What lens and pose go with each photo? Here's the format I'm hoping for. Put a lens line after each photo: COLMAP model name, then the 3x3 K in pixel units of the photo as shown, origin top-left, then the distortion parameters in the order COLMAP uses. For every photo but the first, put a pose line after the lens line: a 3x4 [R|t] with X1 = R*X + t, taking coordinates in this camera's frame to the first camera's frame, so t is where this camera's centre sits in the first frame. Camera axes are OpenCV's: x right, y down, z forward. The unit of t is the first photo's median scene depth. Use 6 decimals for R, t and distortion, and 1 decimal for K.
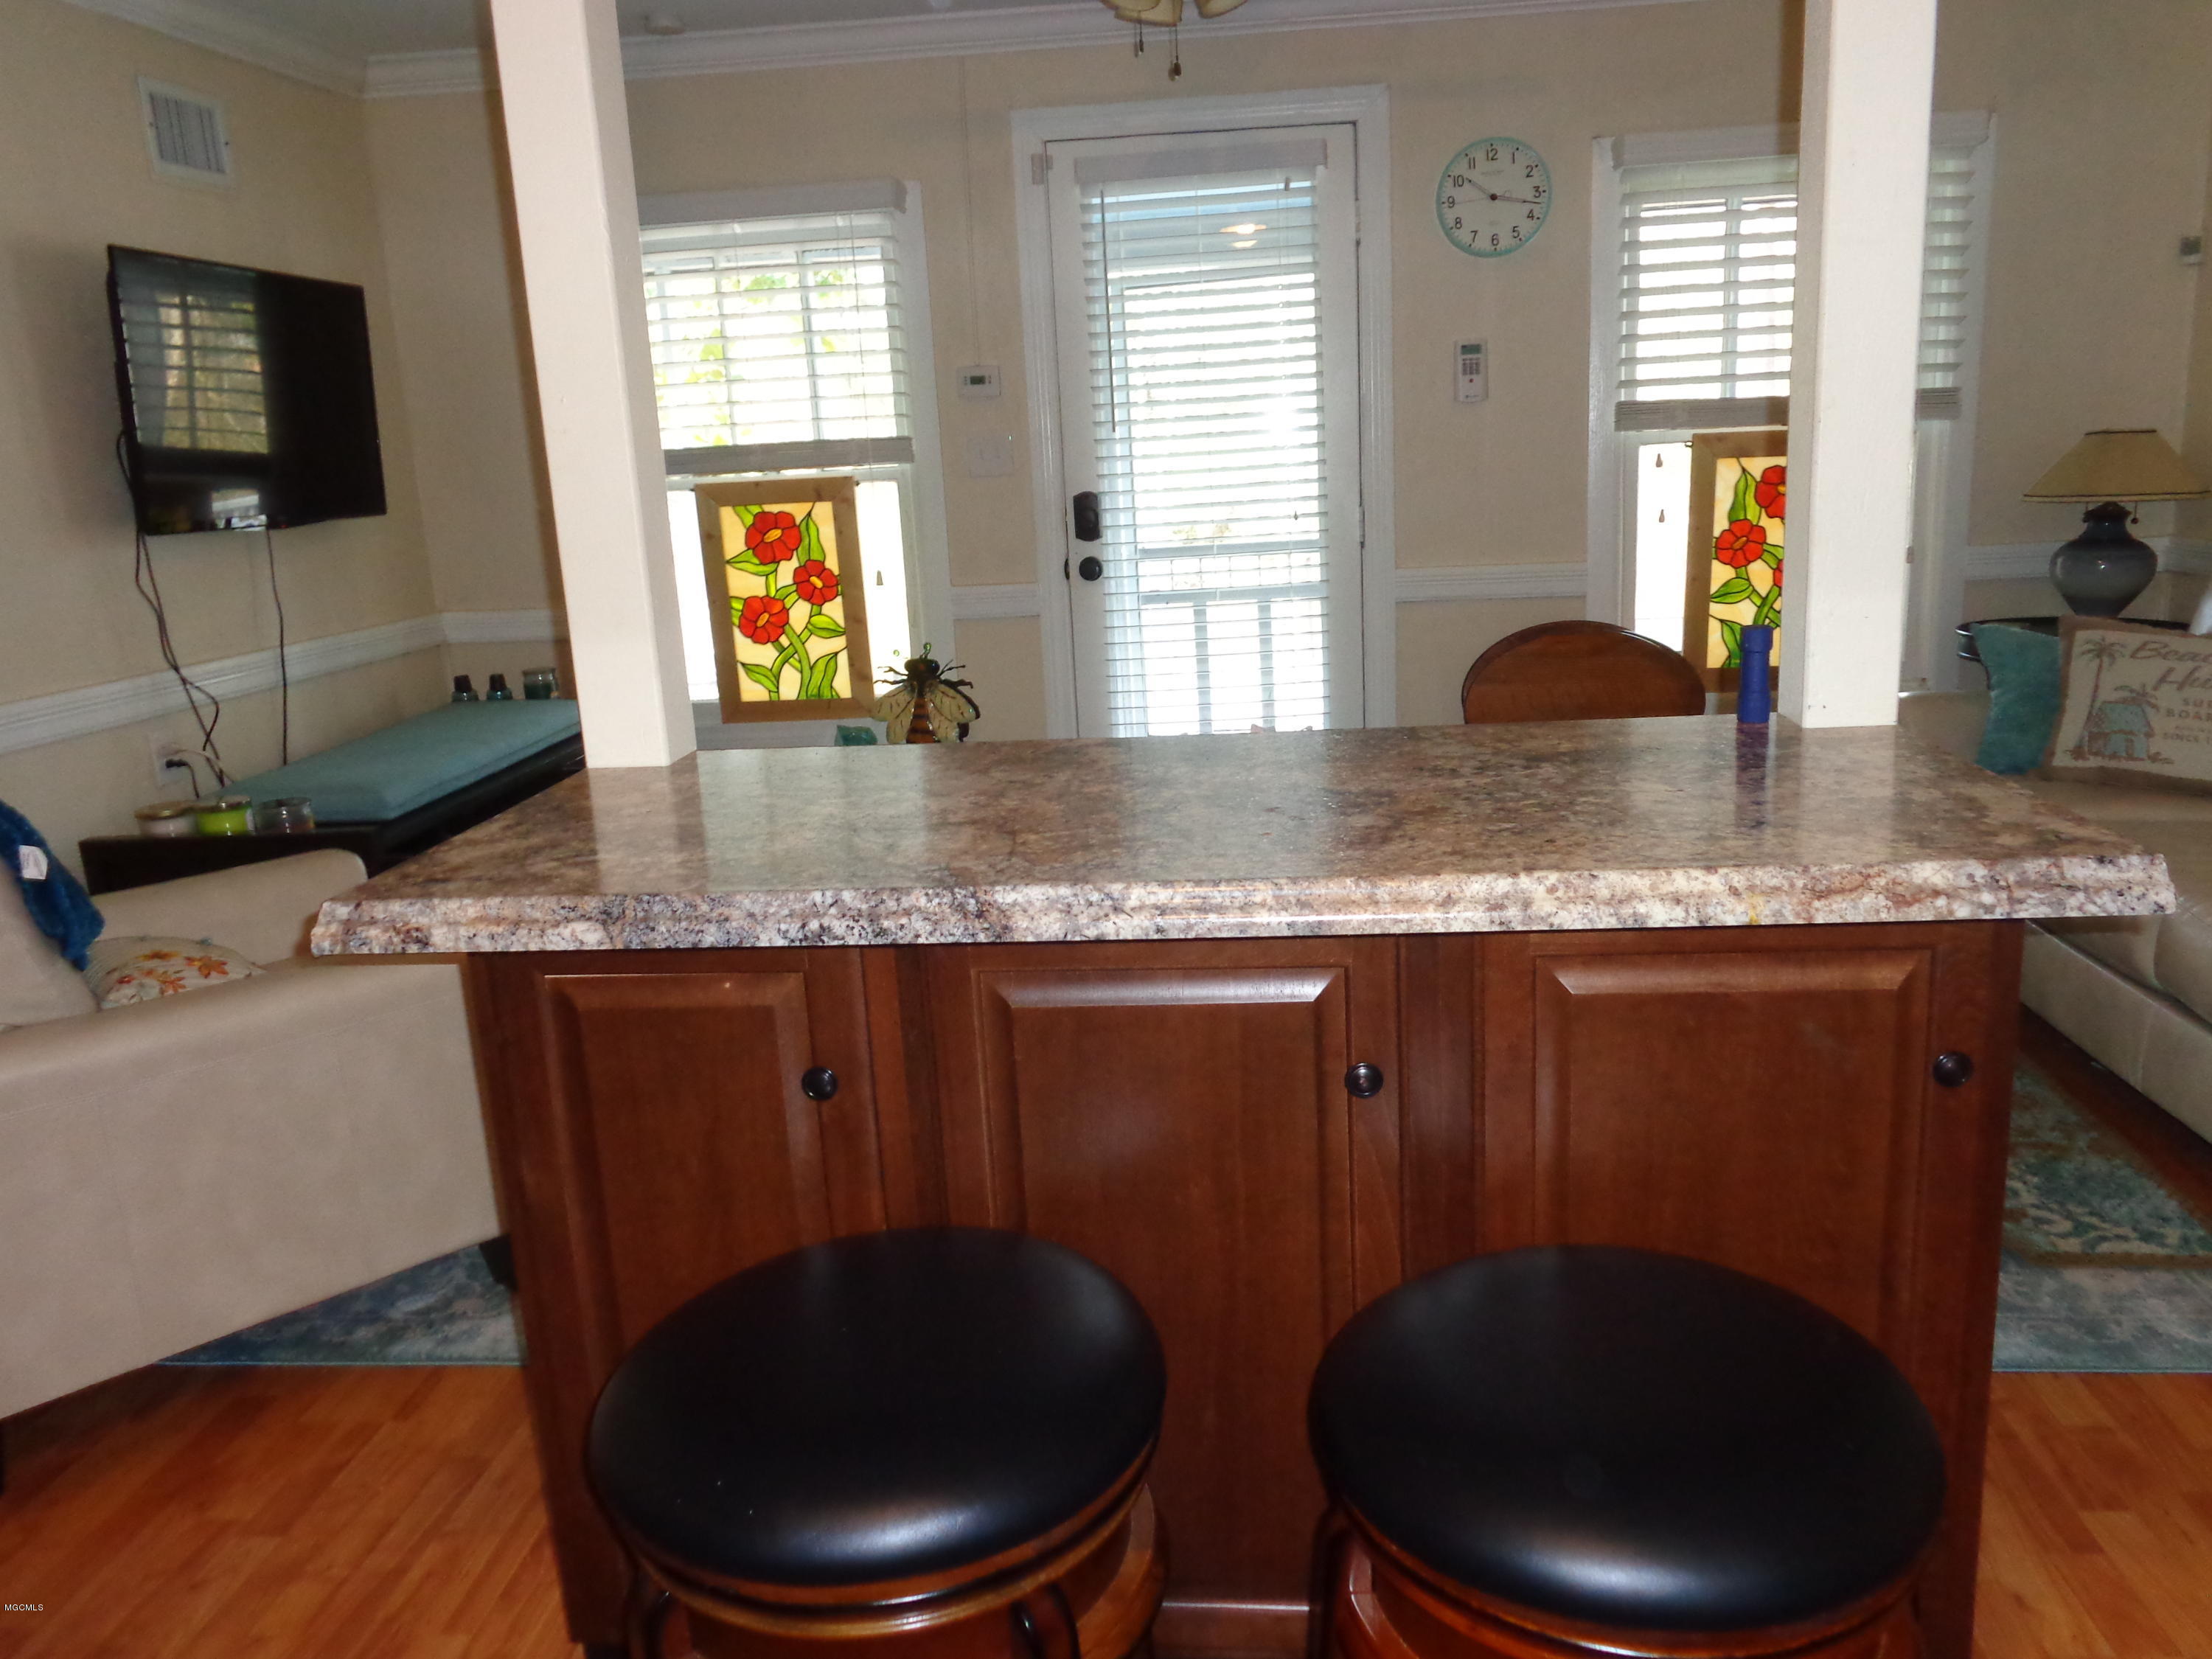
lens RADIAL K [[1677.3, 0, 1108.9], [0, 1677.3, 839.1], [0, 0, 1]] dist [0.008120, 0.001465]
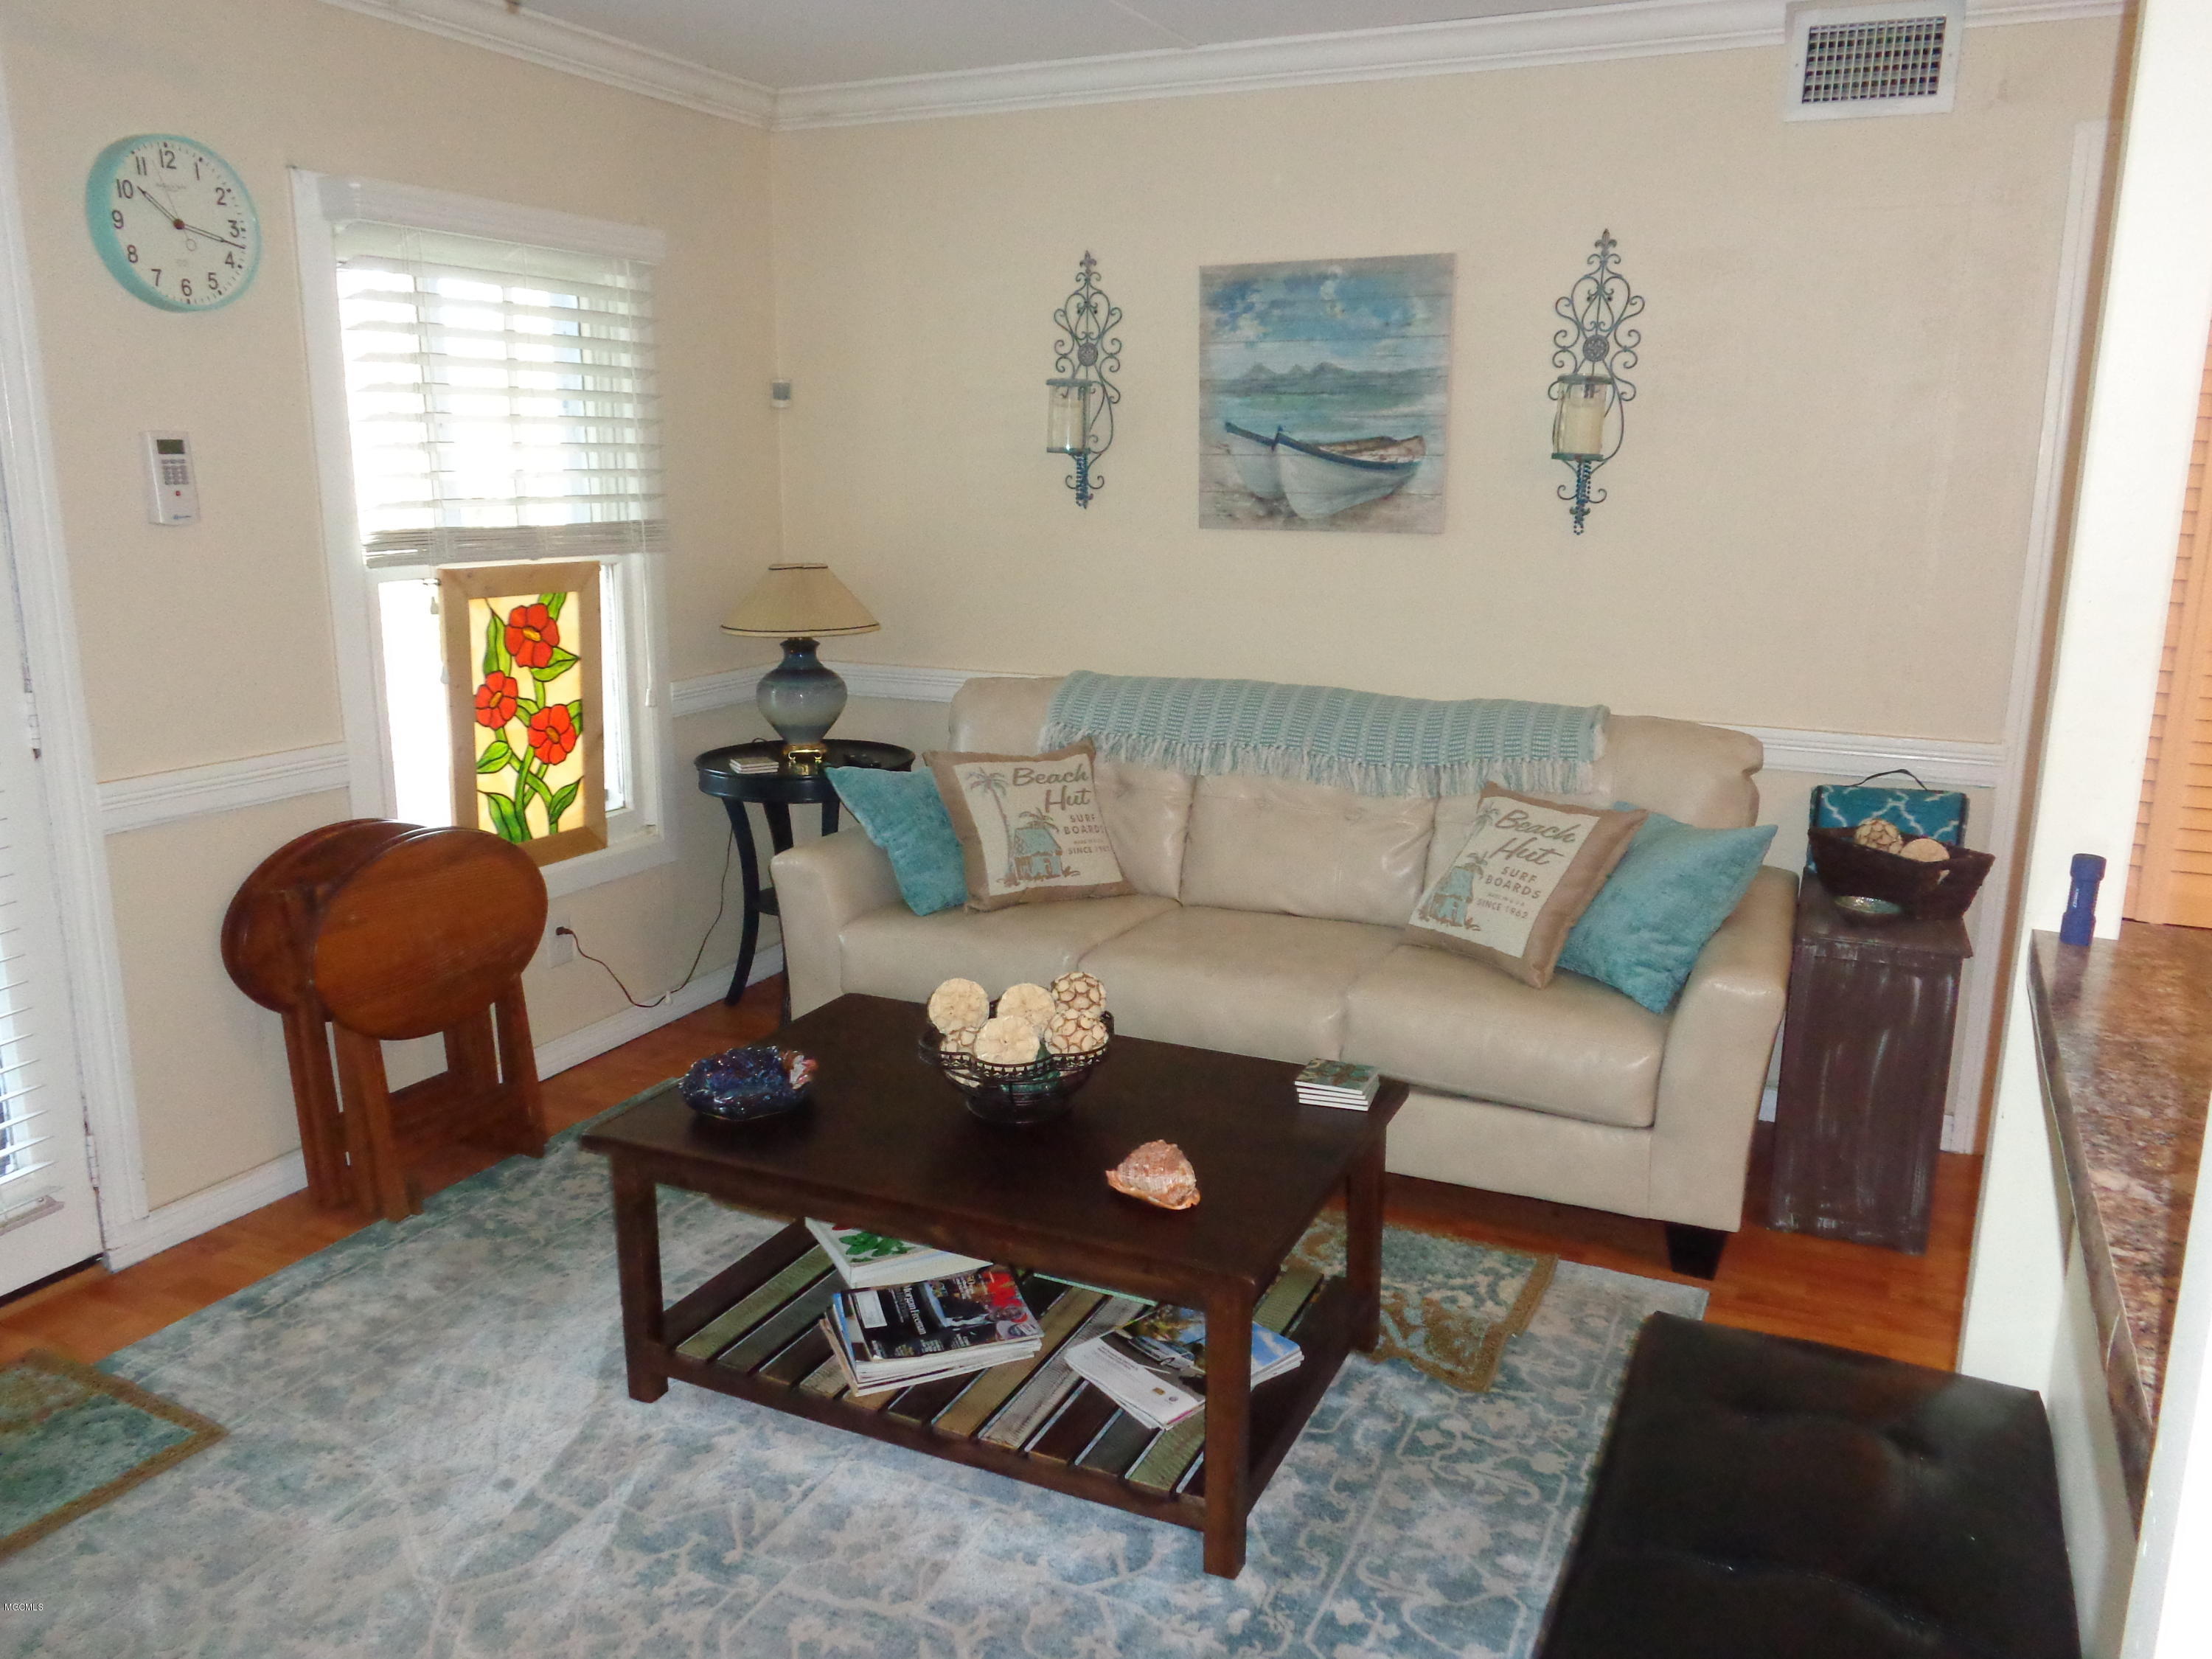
lens RADIAL K [[1677.3, 0, 1111.0], [0, 1677.3, 834.6], [0, 0, 1]] dist [0.008120, 0.001465]
pose [[0.331409, -0.163549, 0.929204, -0.288338], [0.195228, 0.975433, 0.102056, -0.132602], [-0.923068, 0.147585, 0.355197, 0.427176]]
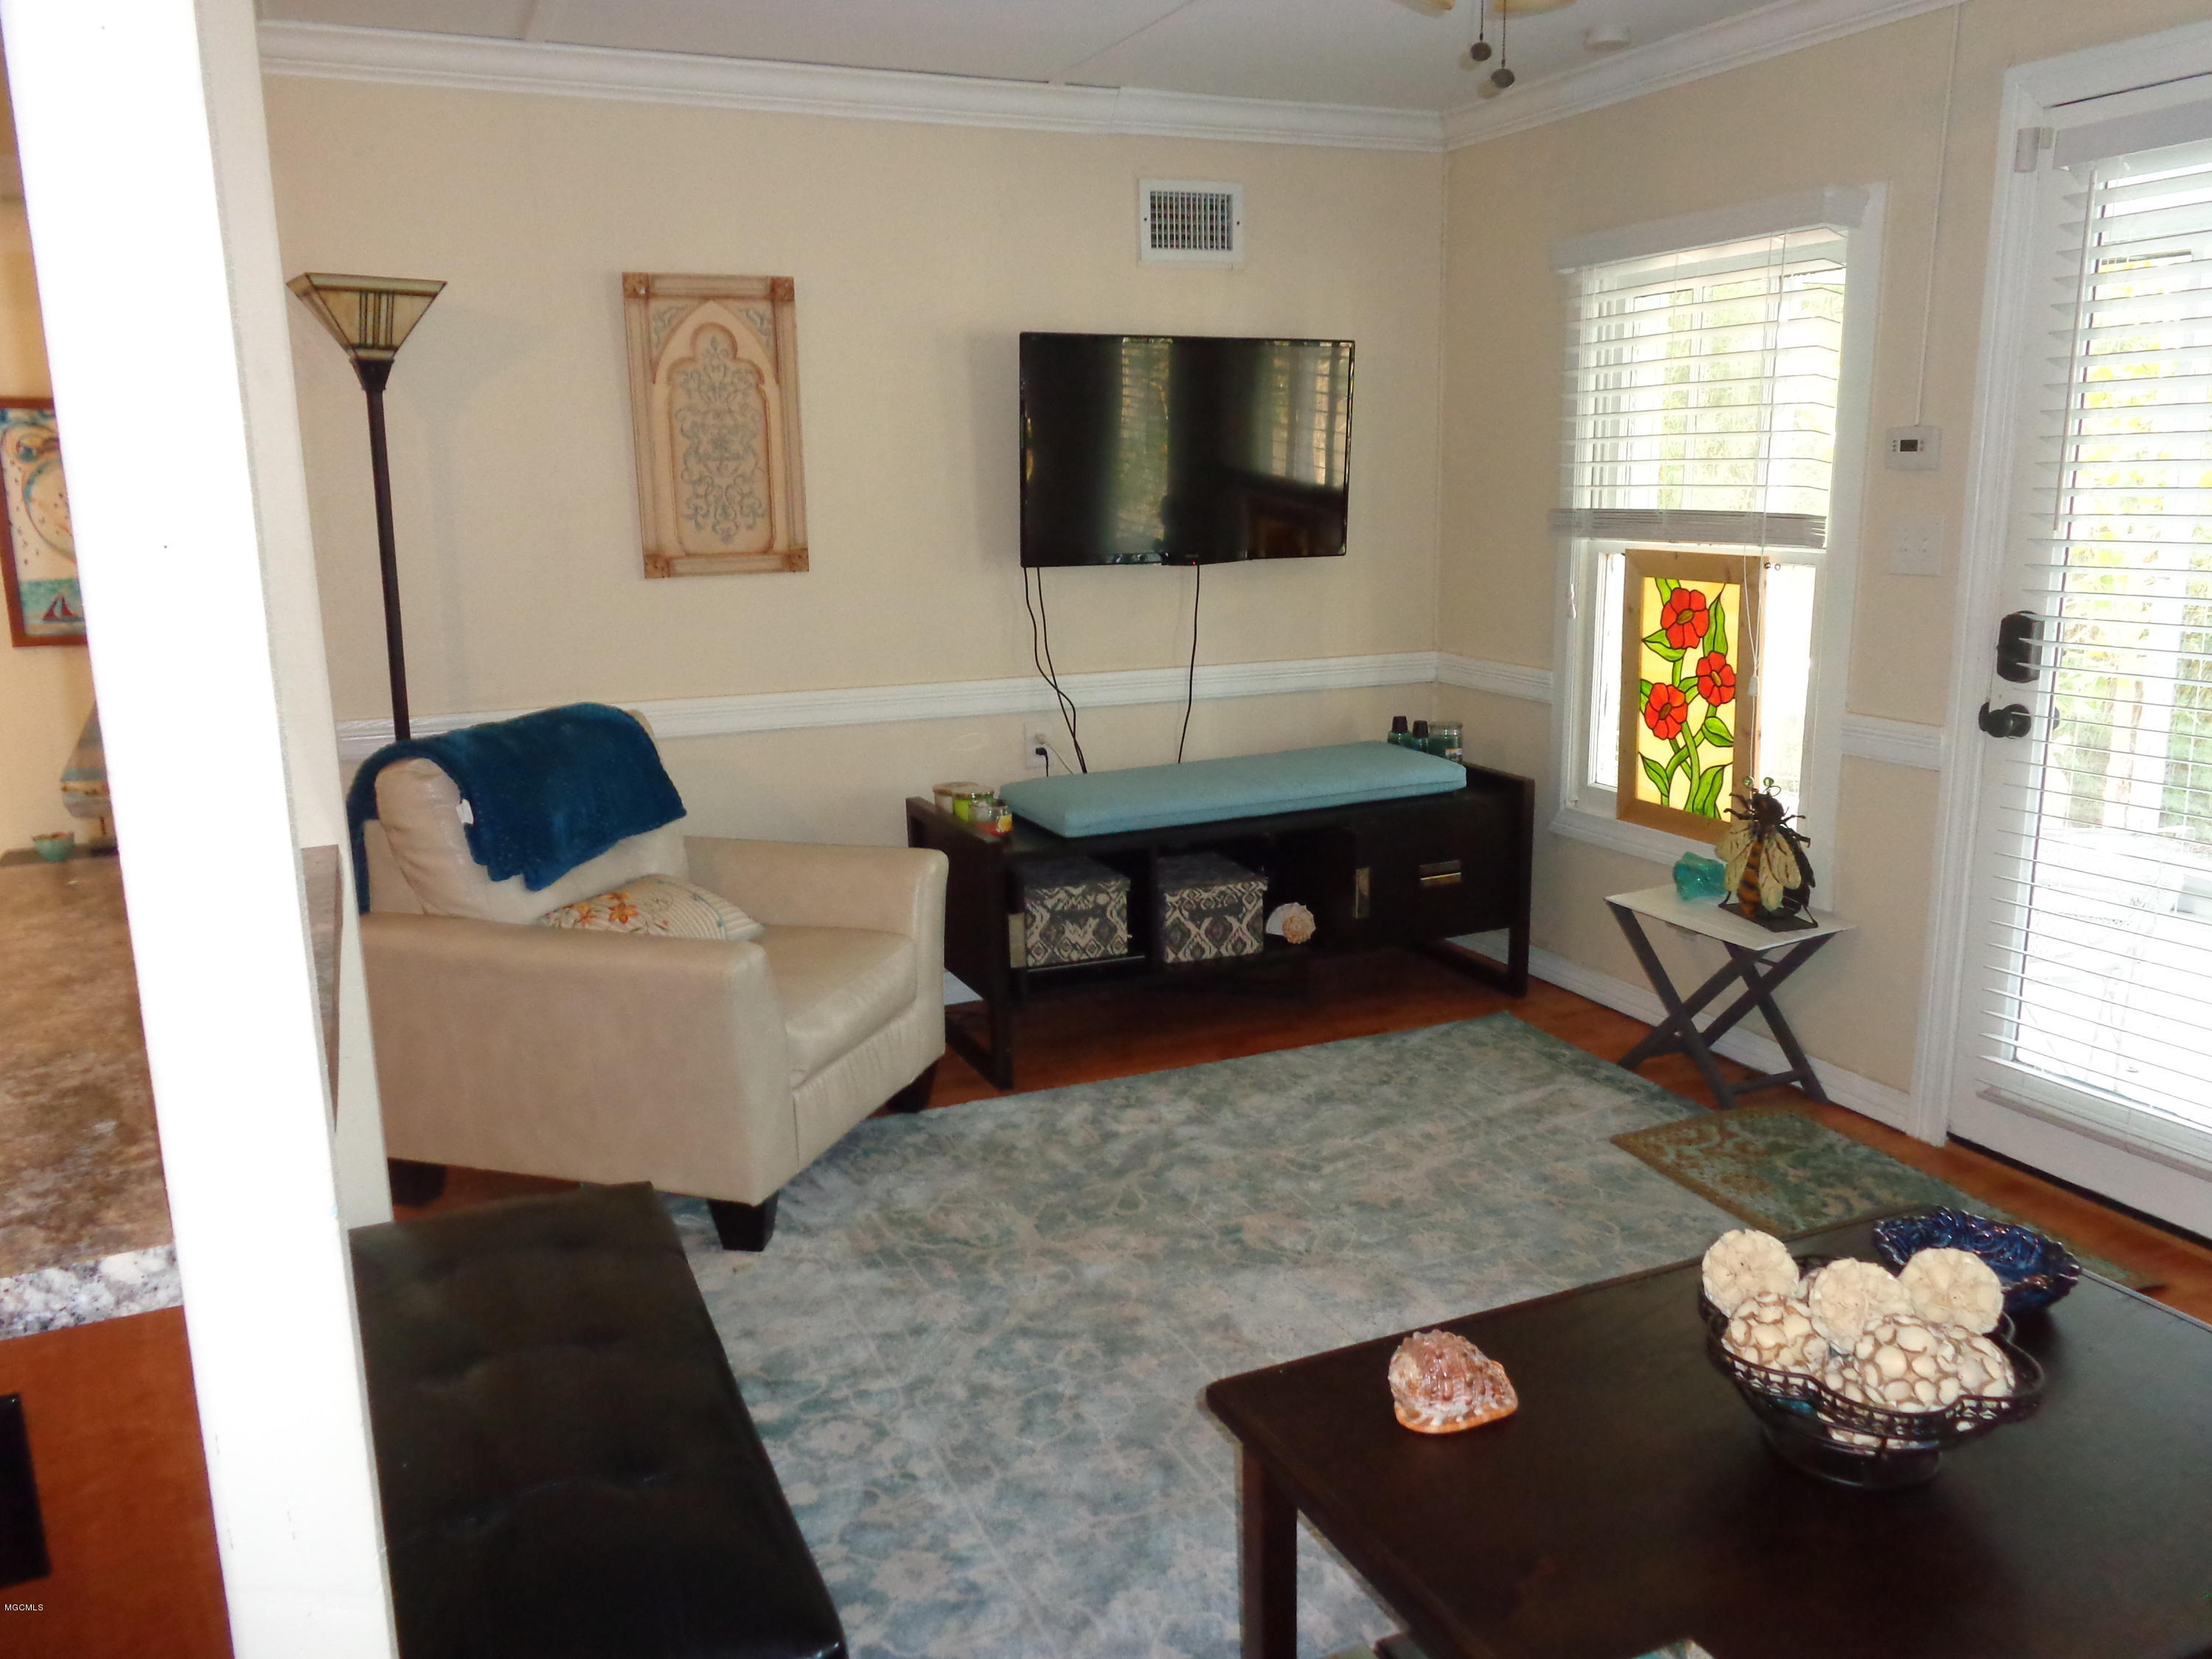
lens RADIAL K [[1677.3, 0, 1106.5], [0, 1677.3, 818.4], [0, 0, 1]] dist [0.008120, 0.001465]
pose [[0.493867, 0.223513, -0.840319, 0.417731], [-0.213175, 0.968029, 0.132196, -0.141792], [0.843001, 0.113848, 0.525726, 0.344165]]
